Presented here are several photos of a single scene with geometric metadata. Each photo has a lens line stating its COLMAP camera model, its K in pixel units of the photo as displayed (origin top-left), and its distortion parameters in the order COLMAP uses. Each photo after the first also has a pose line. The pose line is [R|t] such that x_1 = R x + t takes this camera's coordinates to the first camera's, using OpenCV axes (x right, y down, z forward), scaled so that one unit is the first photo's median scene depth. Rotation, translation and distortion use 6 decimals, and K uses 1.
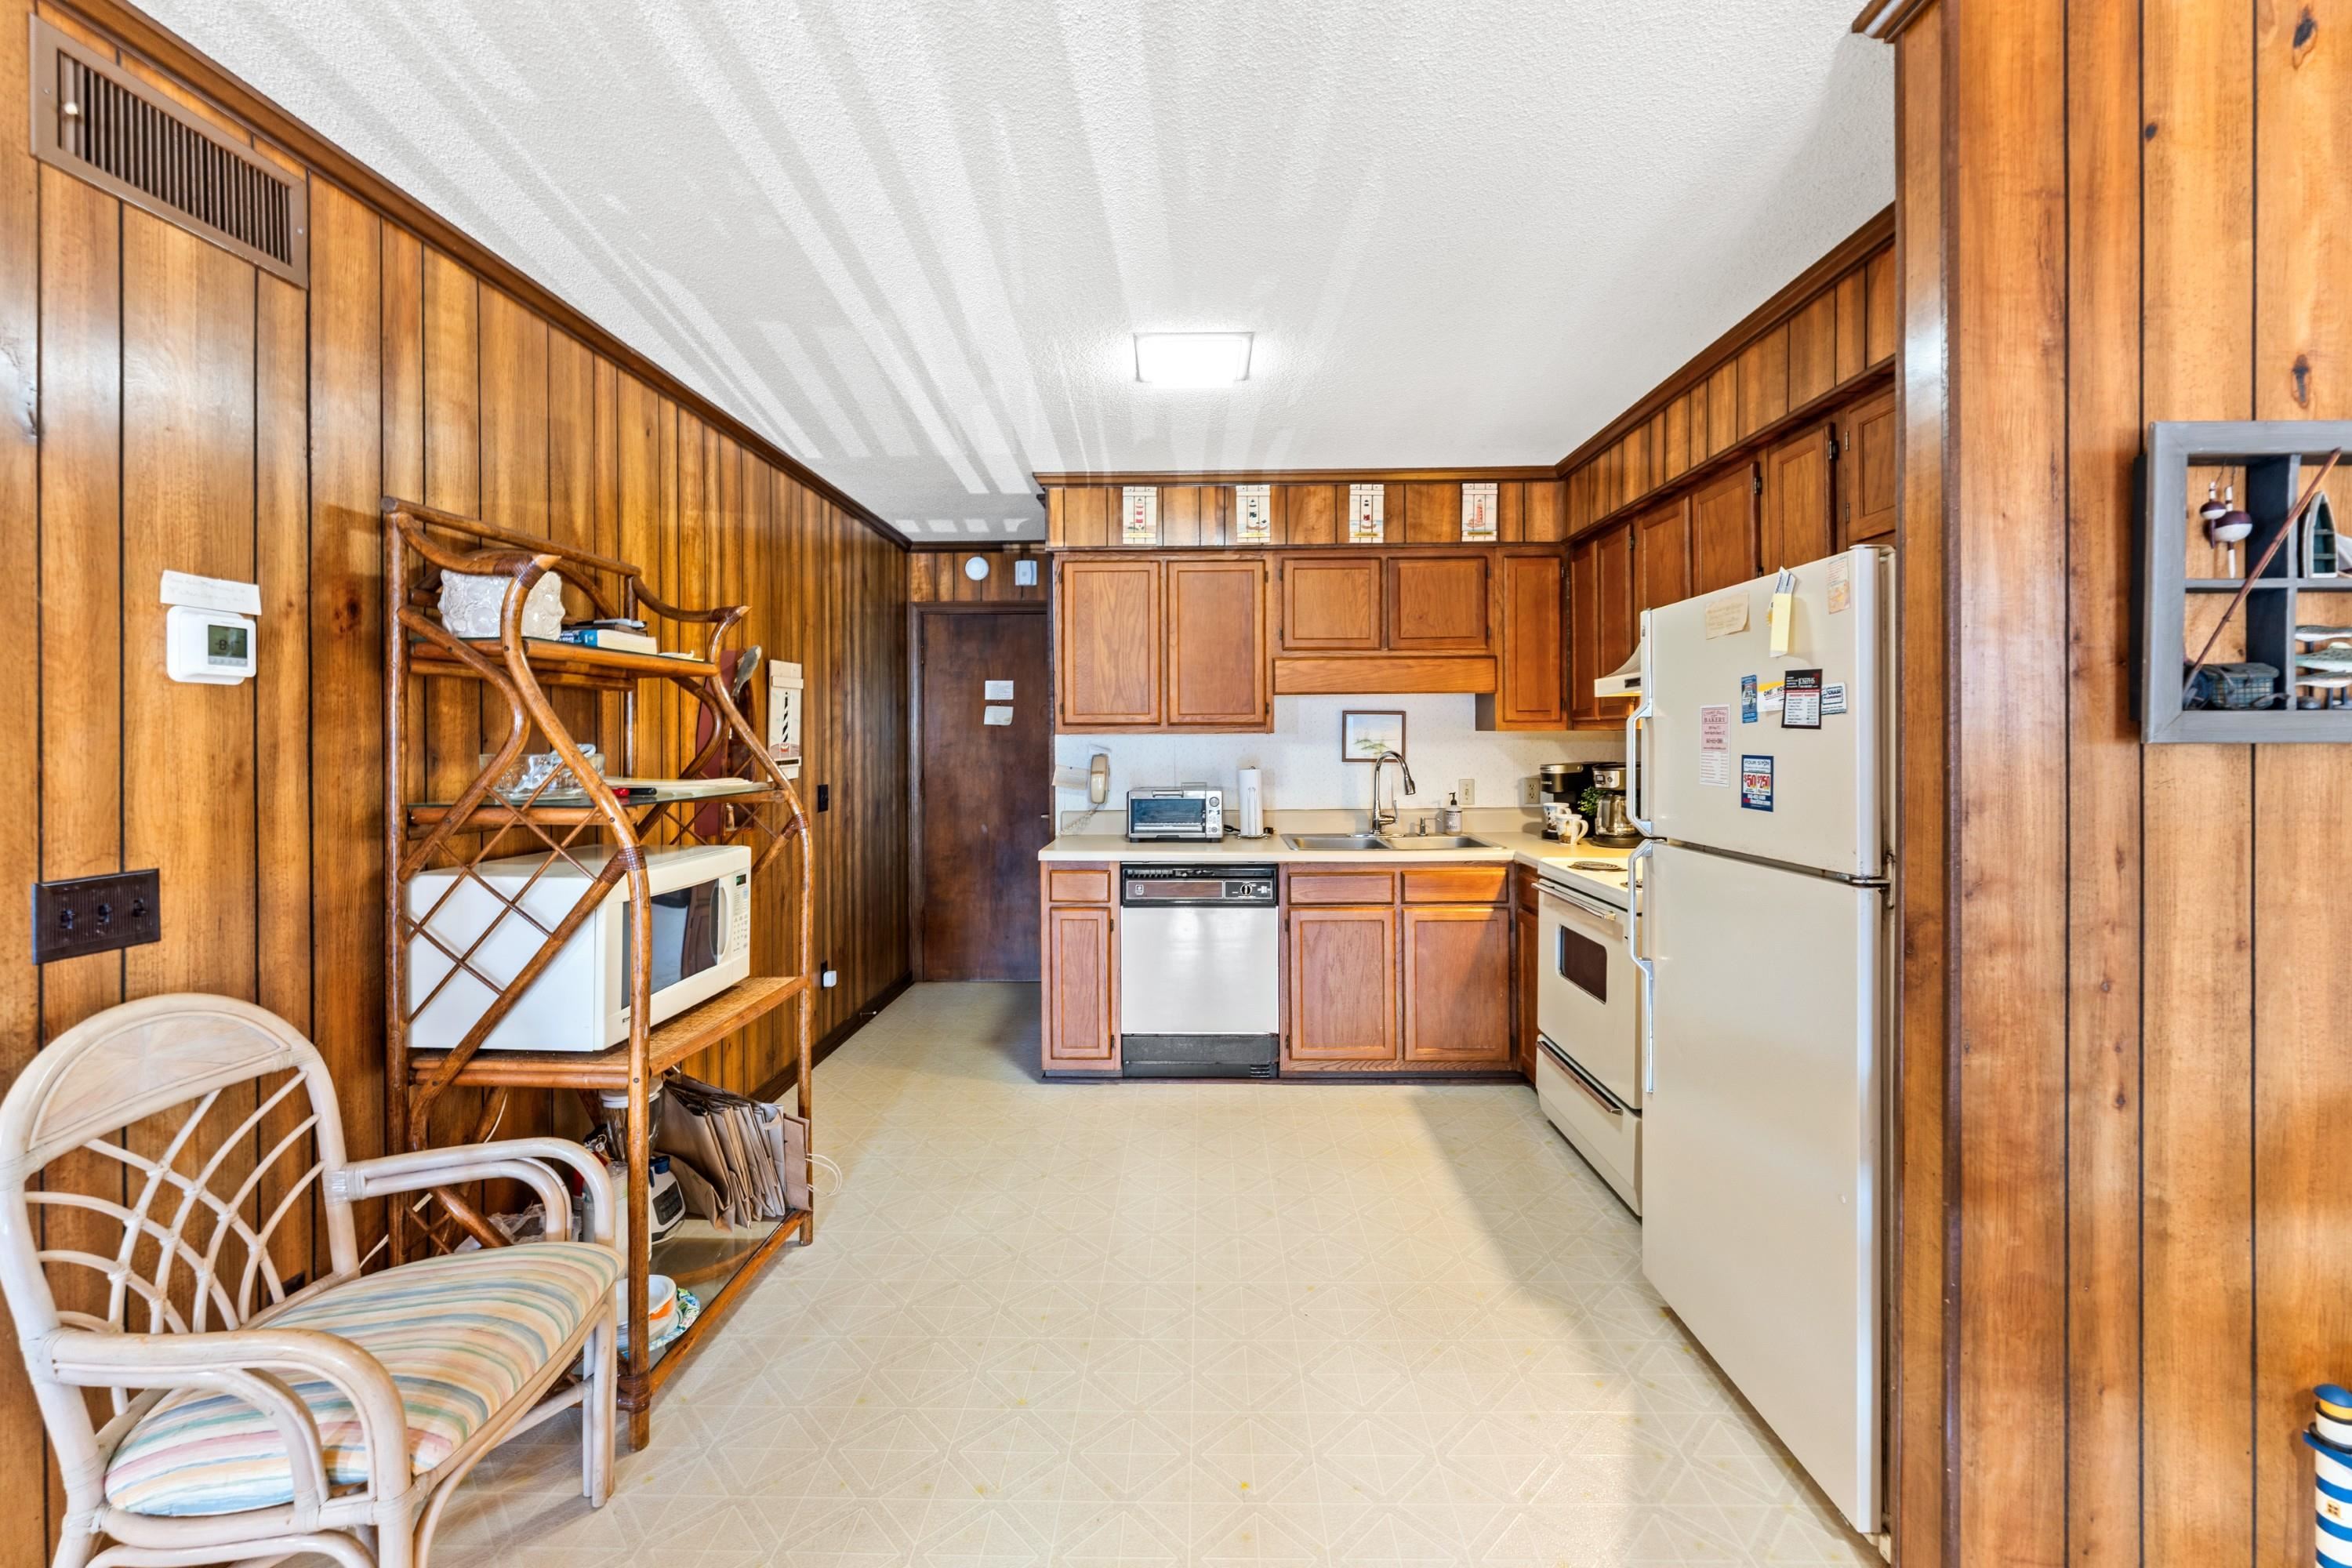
lens RADIAL K [[972.1, 0, 1181.6], [0, 972.1, 734.8], [0, 0, 1]] dist [0.001163, 0.000044]
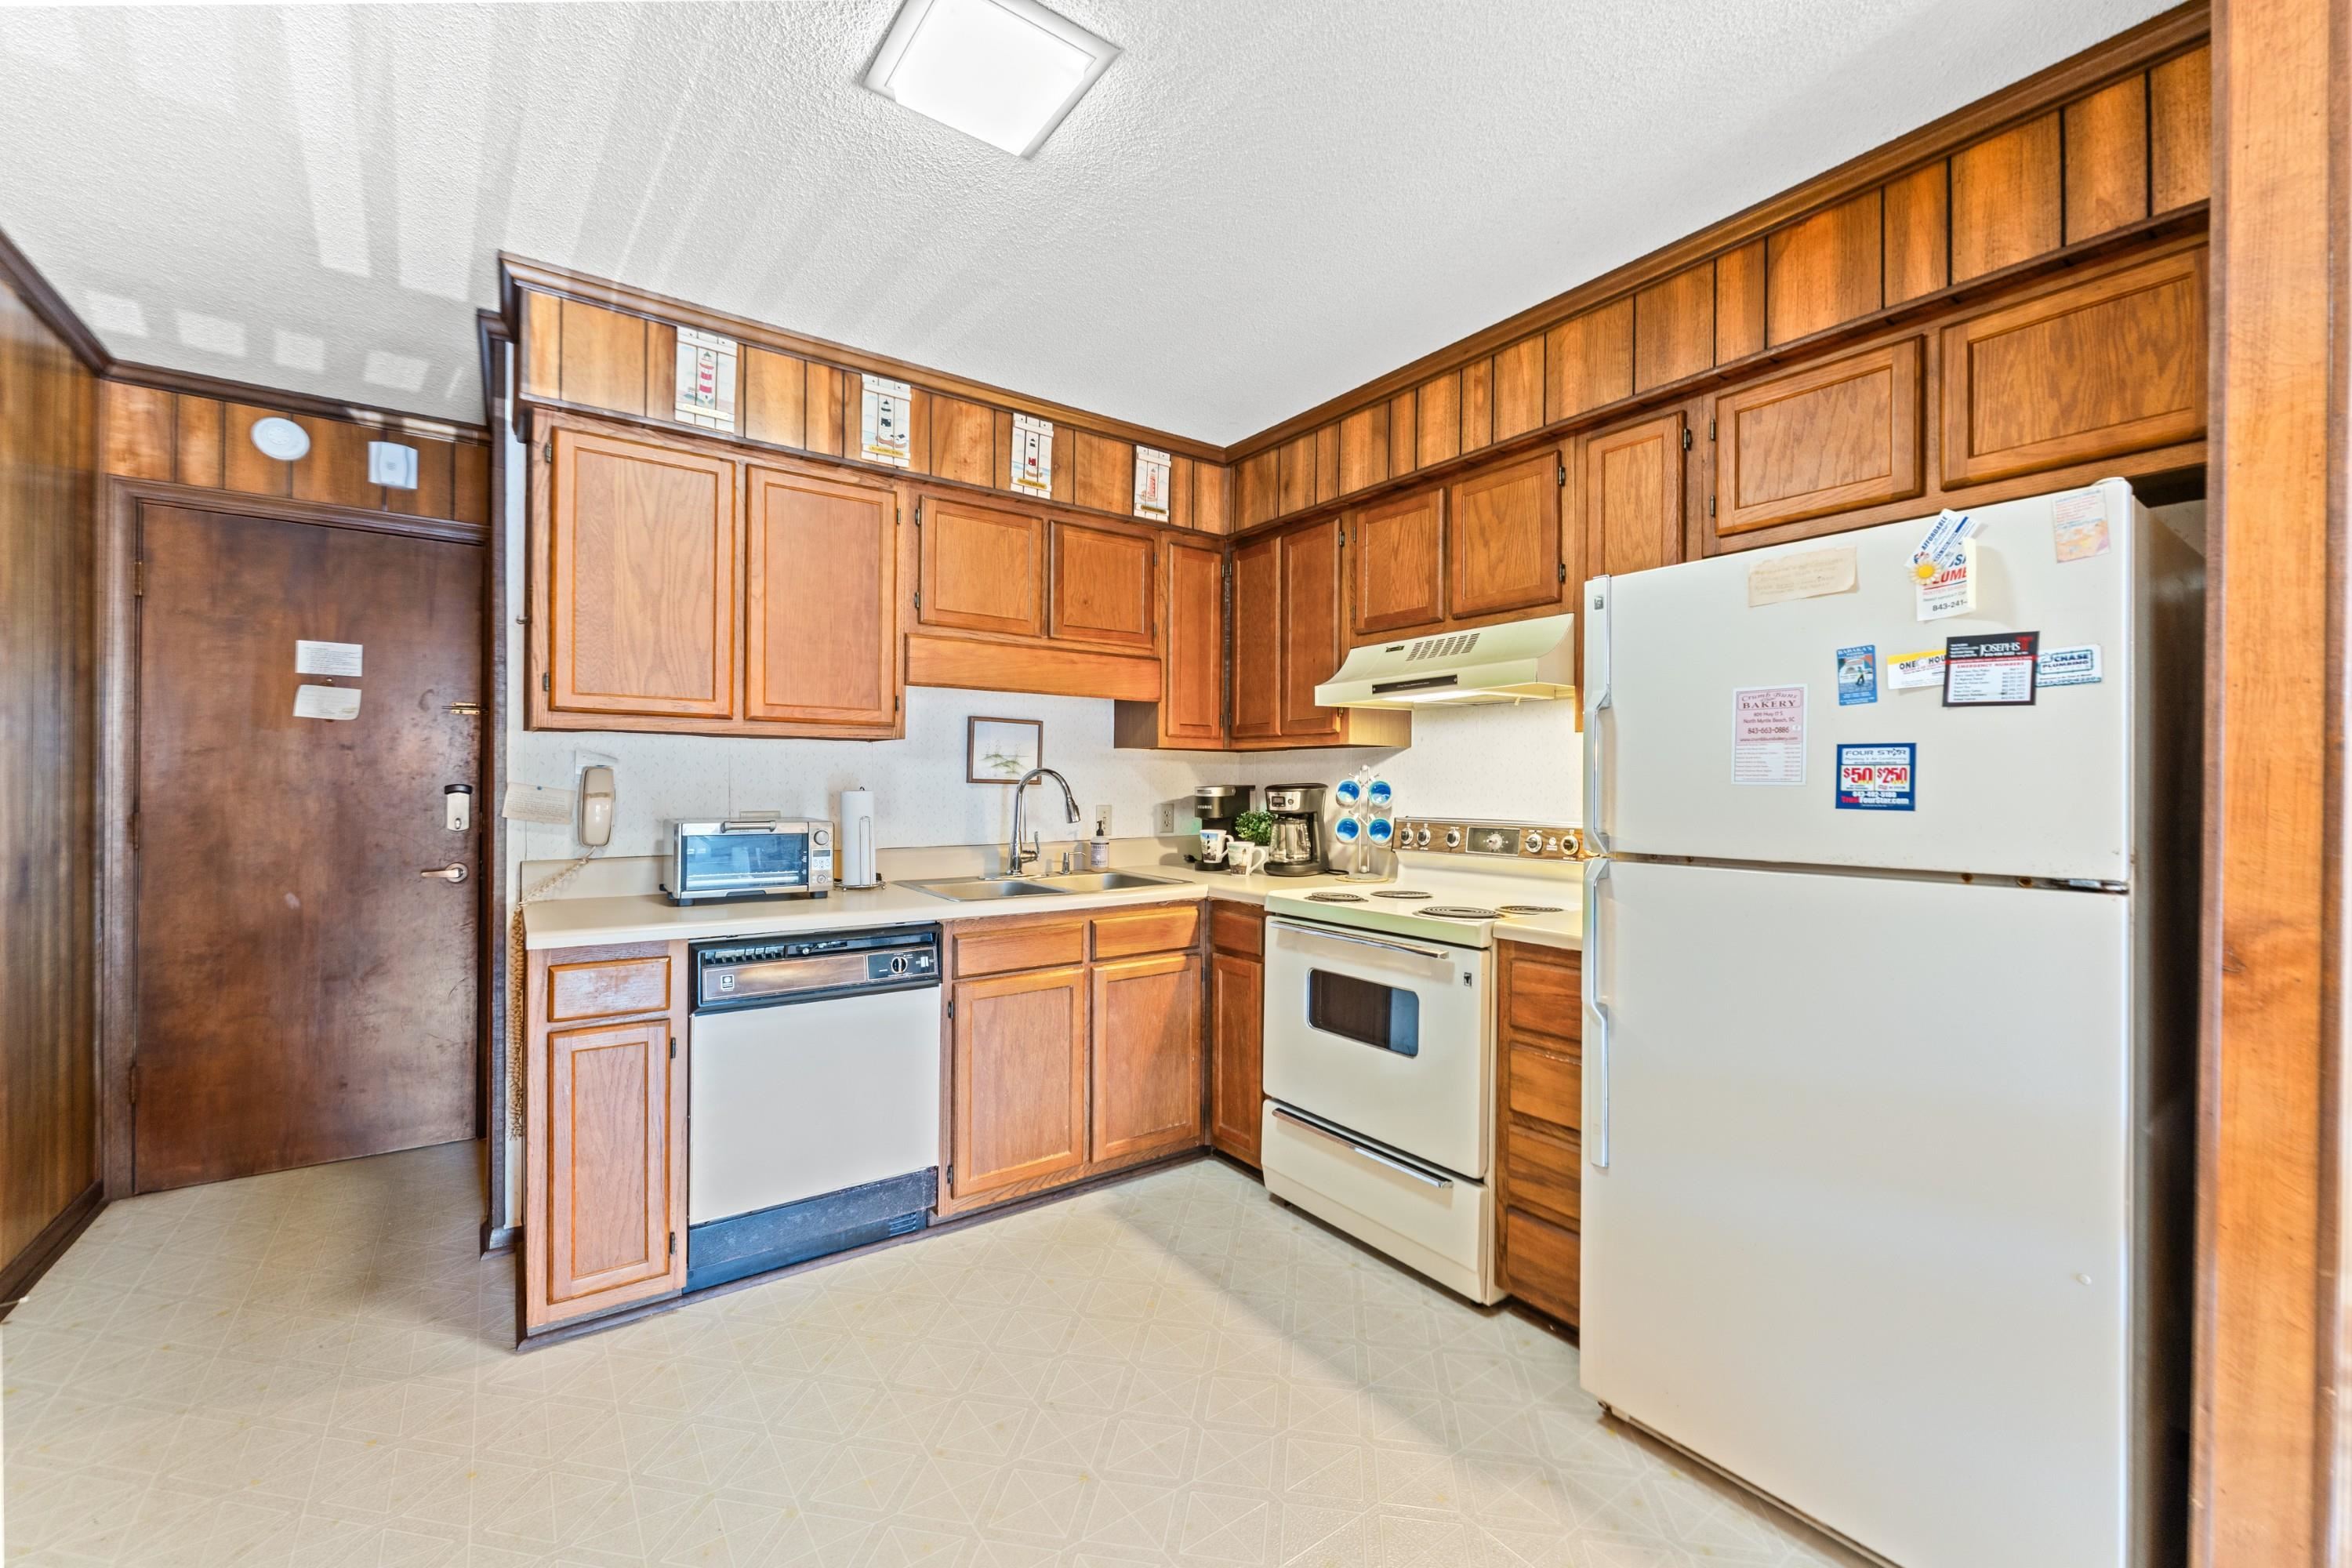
lens RADIAL K [[947.9, 0, 1176.0], [0, 947.9, 784.0], [0, 0, 1]] dist [-0.000609, -0.000059]
pose [[0.799371, 0.010865, 0.600740, -0.164672], [-0.013151, 0.999913, -0.000586, 0.029358], [-0.600694, -0.007431, 0.799444, 0.332120]]
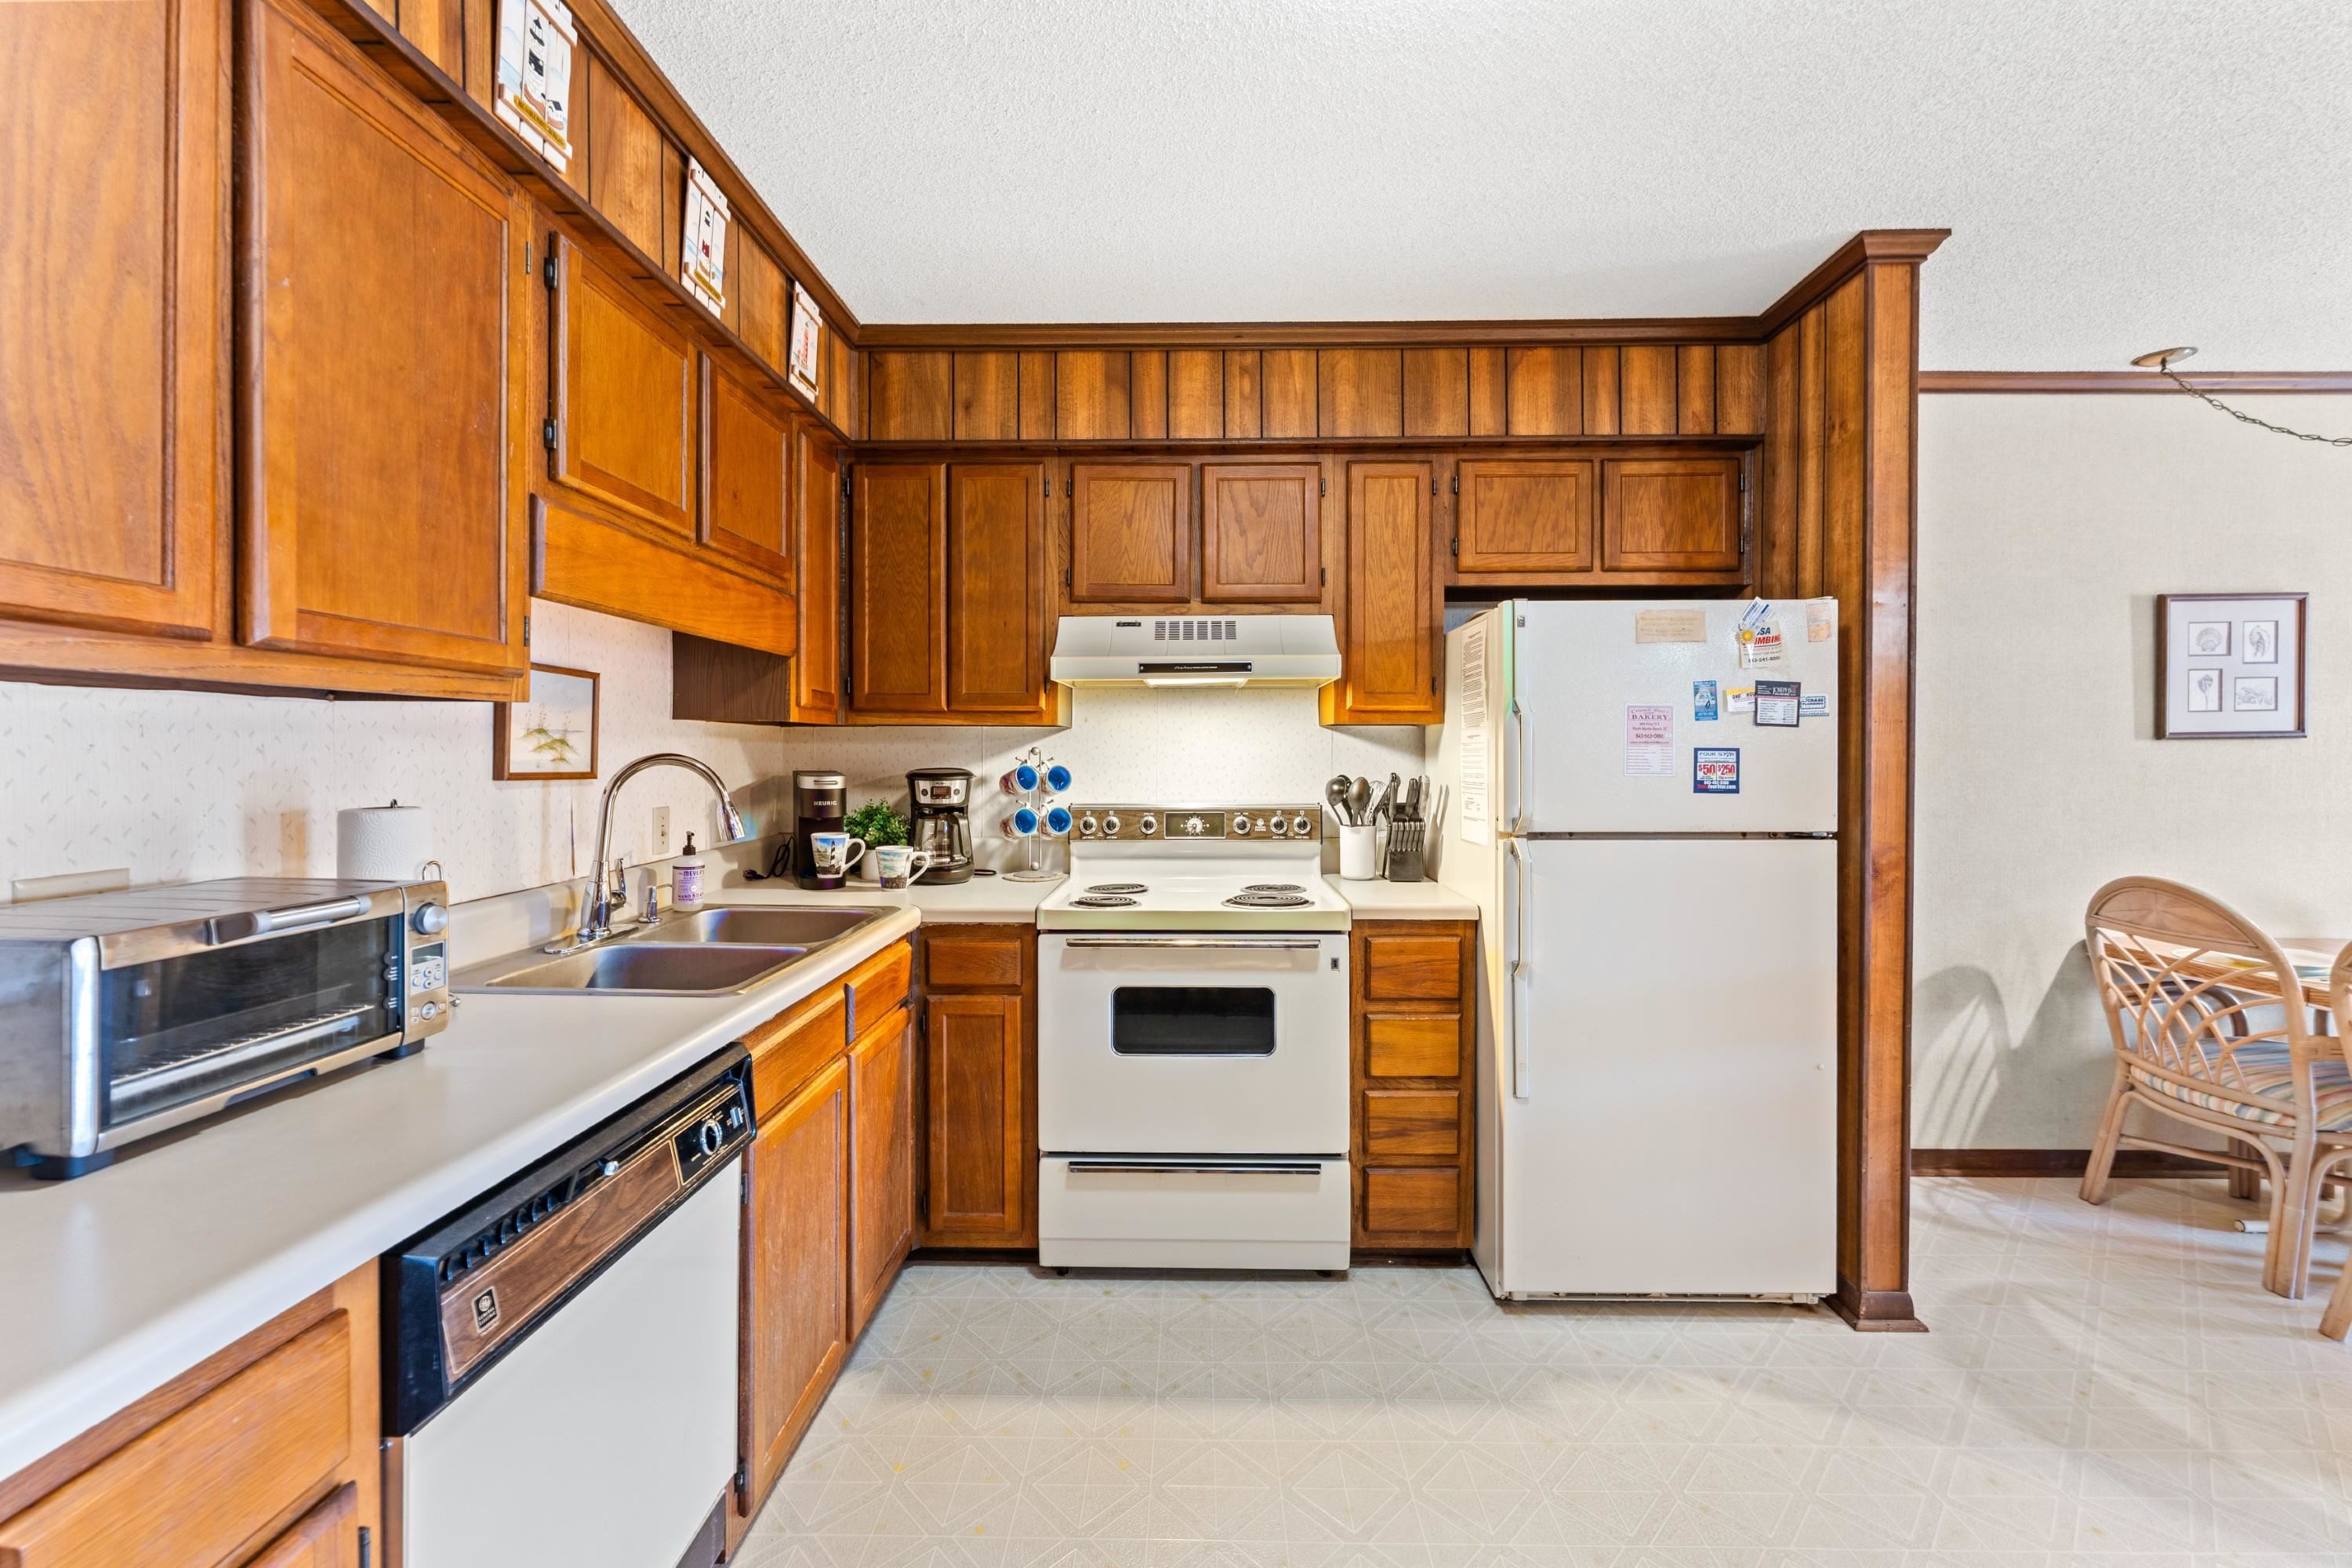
lens RADIAL K [[947.1, 0, 1196.9], [0, 947.1, 761.2], [0, 0, 1]] dist [-0.000164, 0.000054]
pose [[-0.011204, -0.003612, 0.999931, -0.264287], [-0.006522, 0.999972, 0.003539, 0.017395], [-0.999916, -0.006482, -0.011227, 0.766865]]
